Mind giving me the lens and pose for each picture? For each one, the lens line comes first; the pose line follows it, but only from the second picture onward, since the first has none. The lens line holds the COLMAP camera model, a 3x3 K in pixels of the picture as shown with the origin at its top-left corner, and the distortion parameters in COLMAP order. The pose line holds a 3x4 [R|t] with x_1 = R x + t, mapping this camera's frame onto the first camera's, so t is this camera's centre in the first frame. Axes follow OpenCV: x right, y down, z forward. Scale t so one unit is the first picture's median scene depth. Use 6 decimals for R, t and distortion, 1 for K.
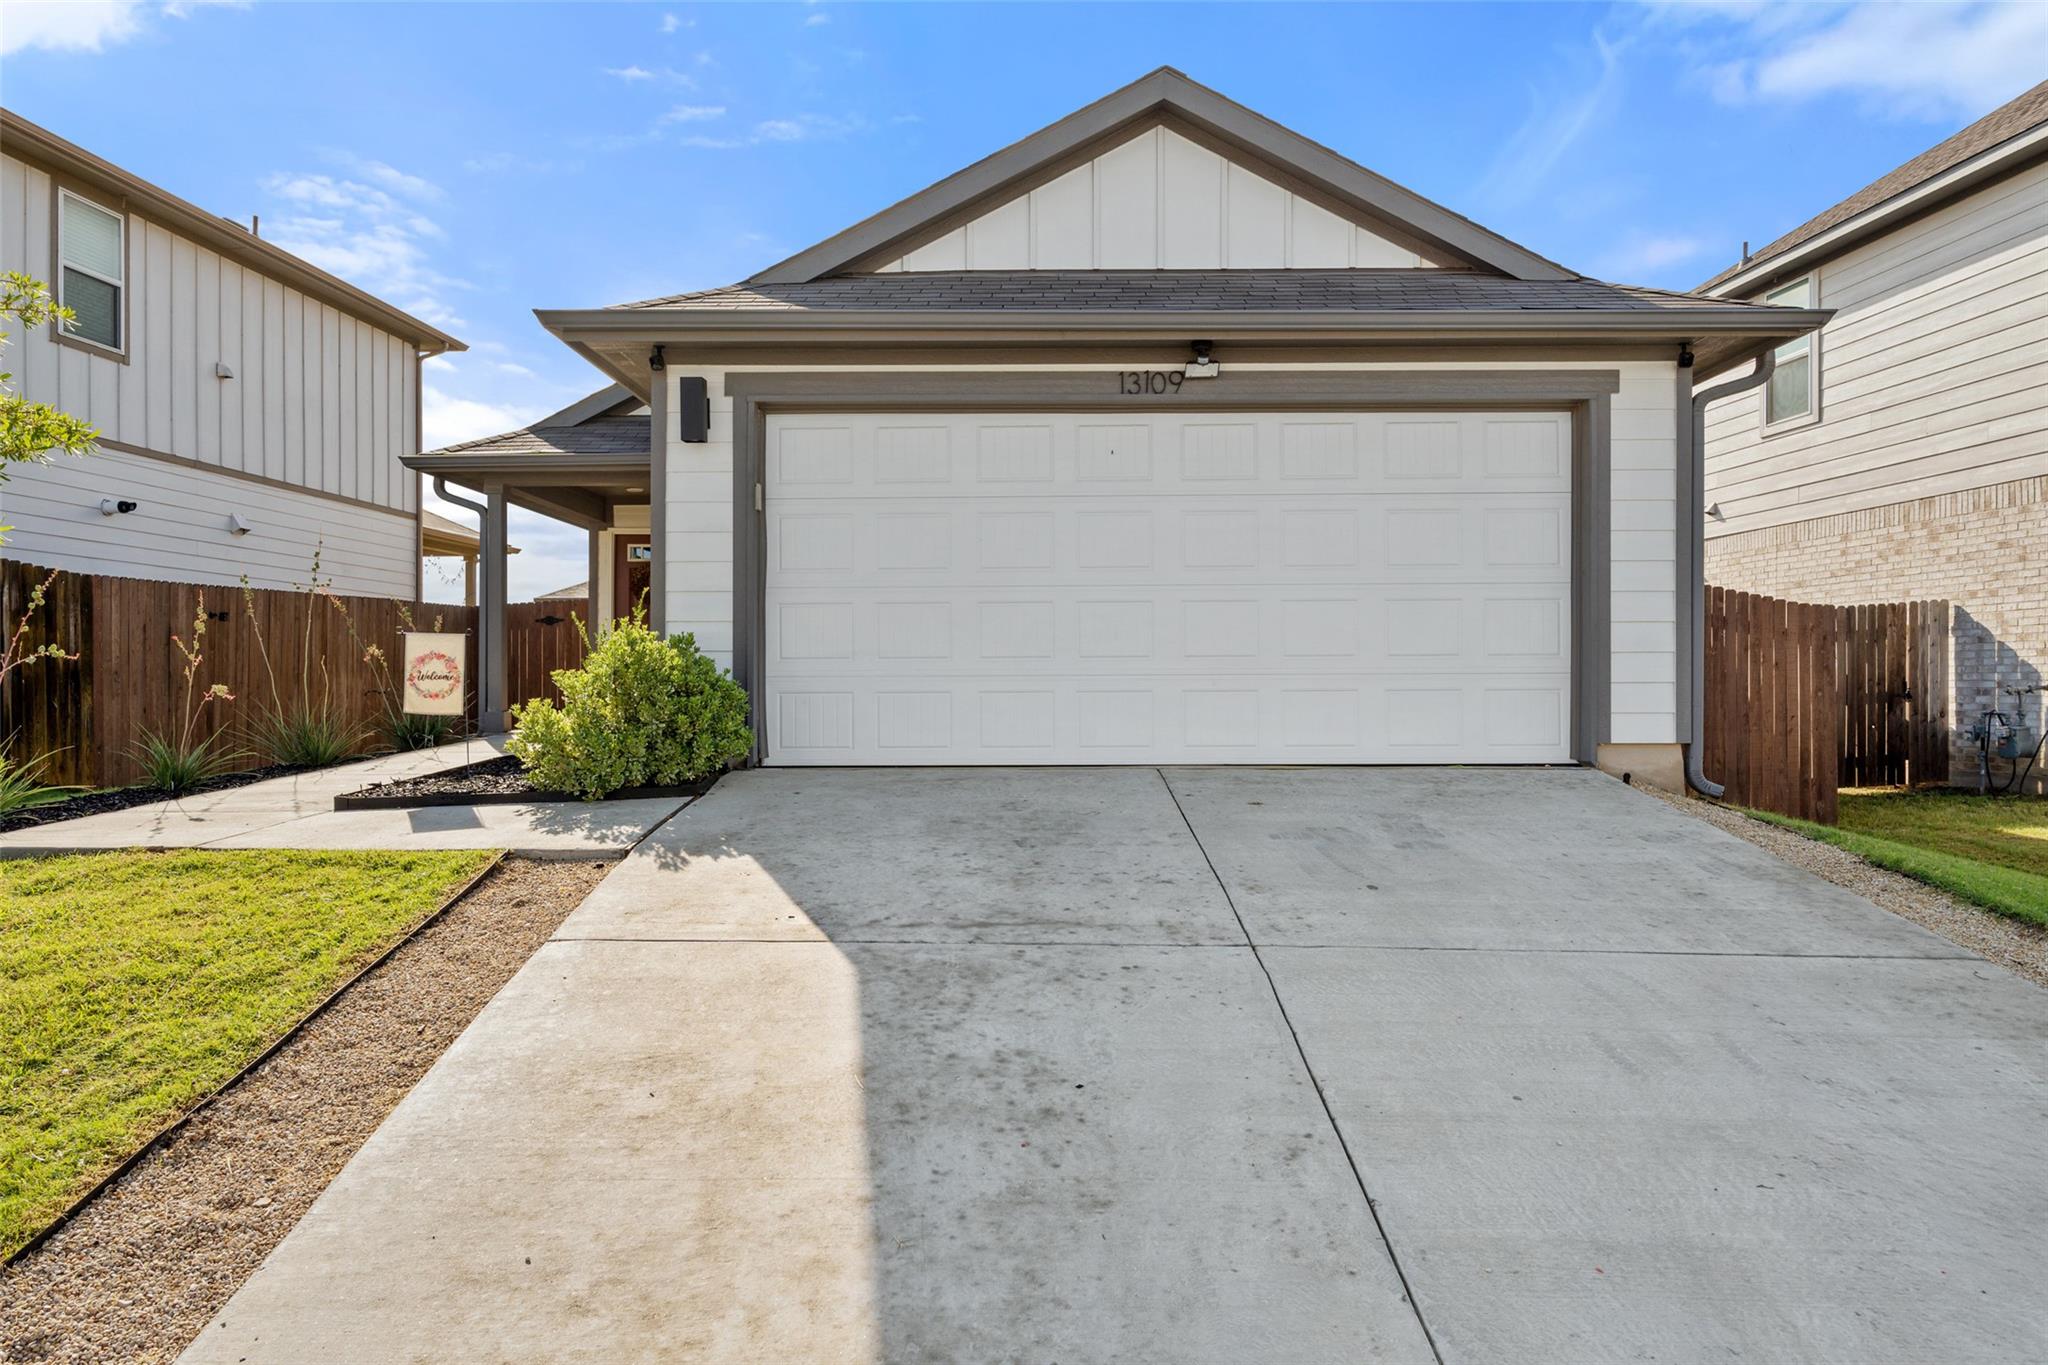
lens RADIAL K [[1430.3, 0, 1019.3], [0, 1430.3, 692.8], [0, 0, 1]] dist [-0.000186, -0.000468]
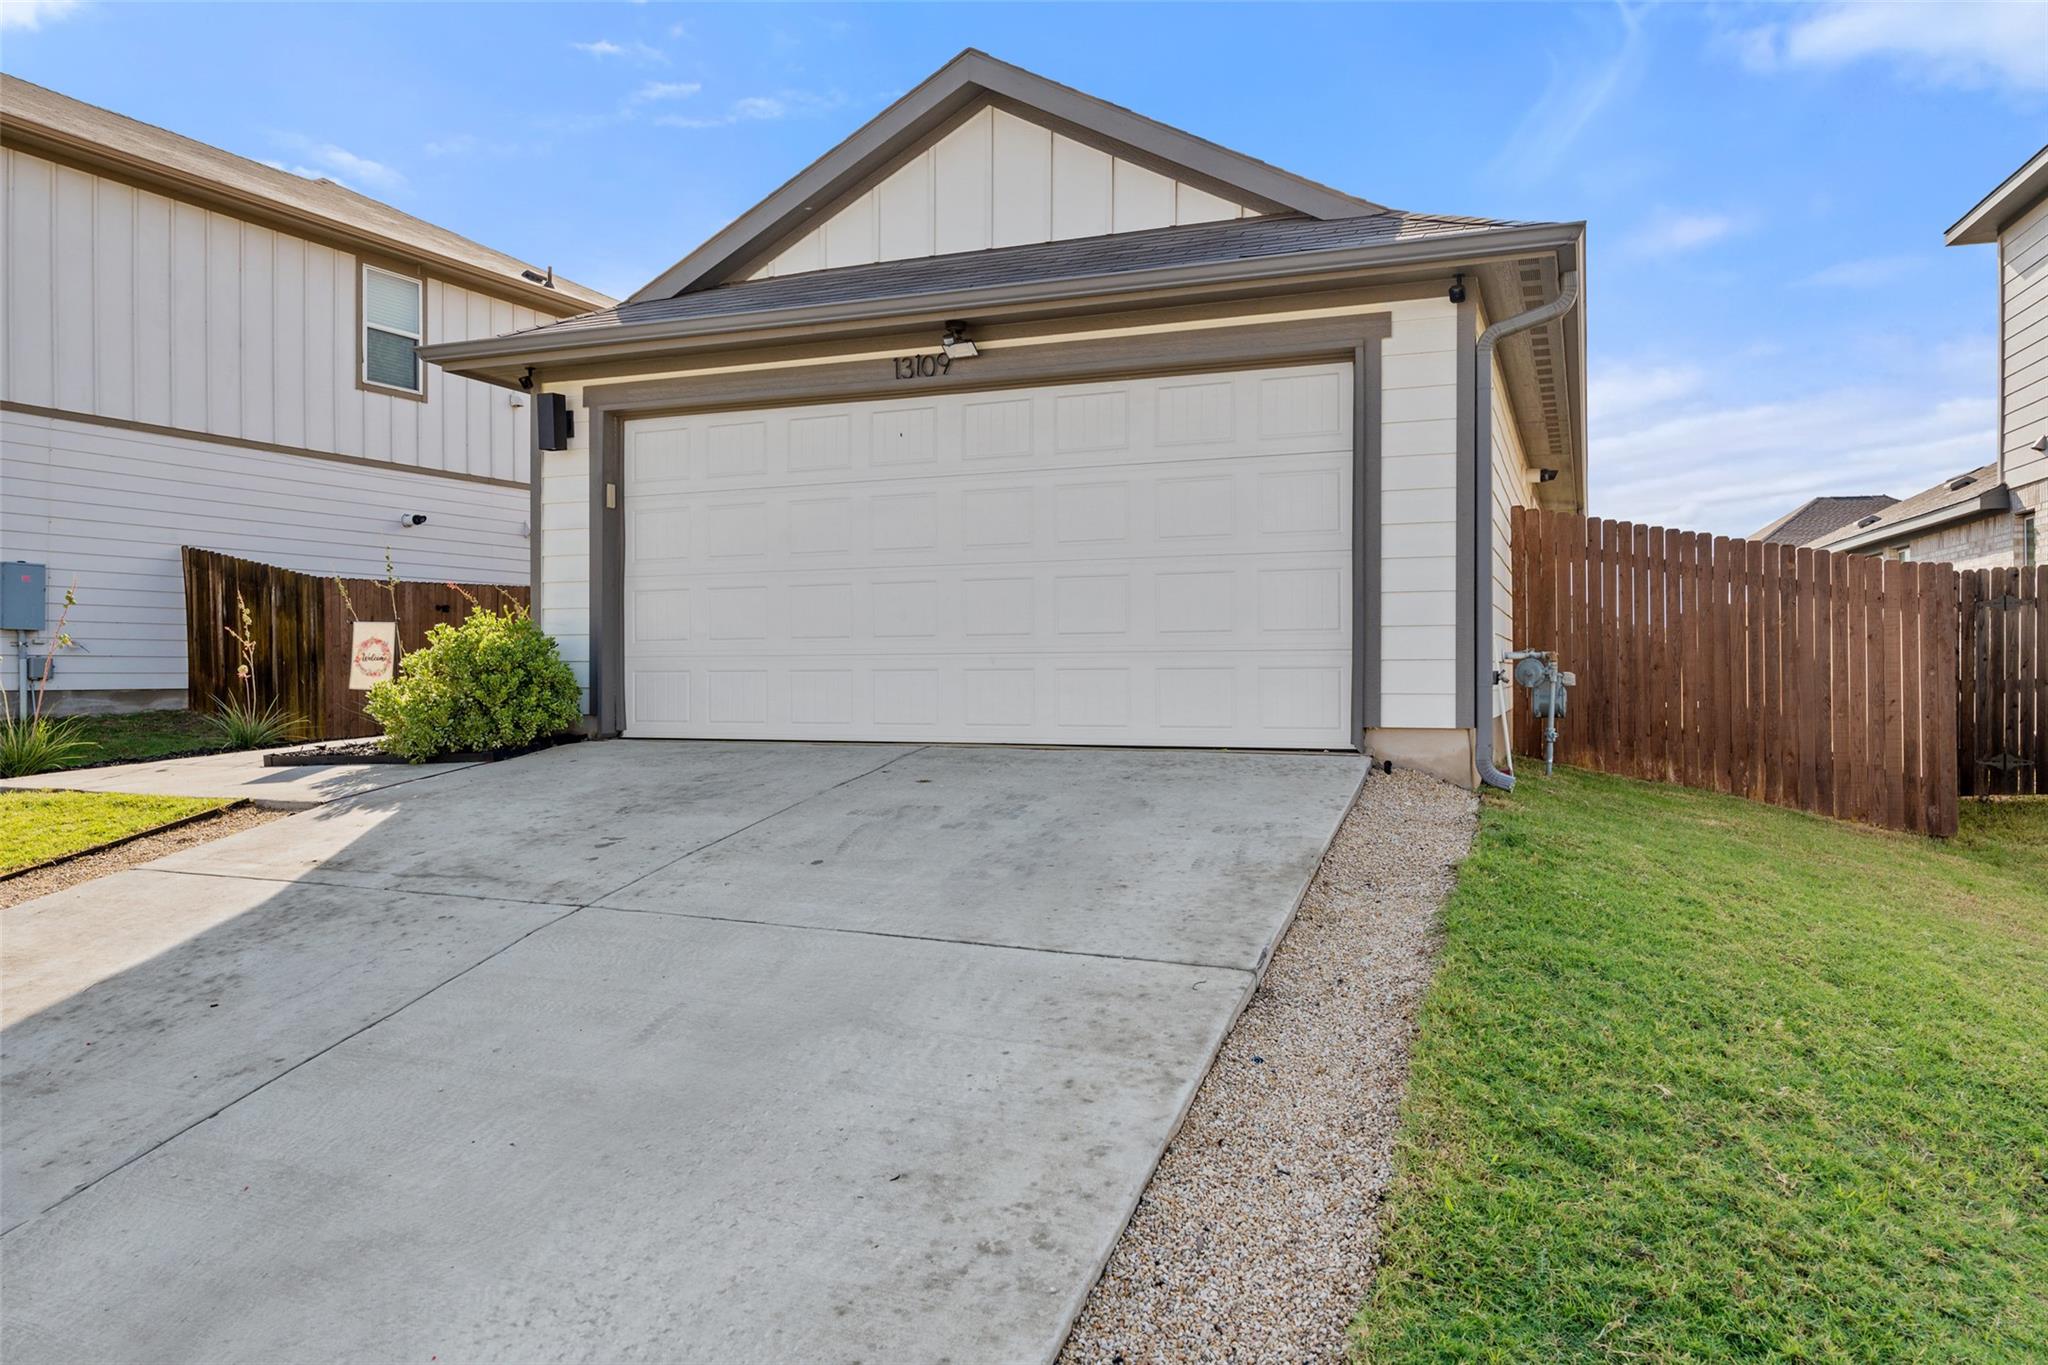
lens RADIAL K [[1451.3, 0, 1024.0], [0, 1451.3, 682.5], [0, 0, 1]] dist [-0.002441, -0.001688]
pose [[0.929241, 0.002825, -0.369464, 0.528578], [-0.000282, 0.999976, 0.006937, 0.000496], [0.369475, -0.006342, 0.929219, 0.066779]]
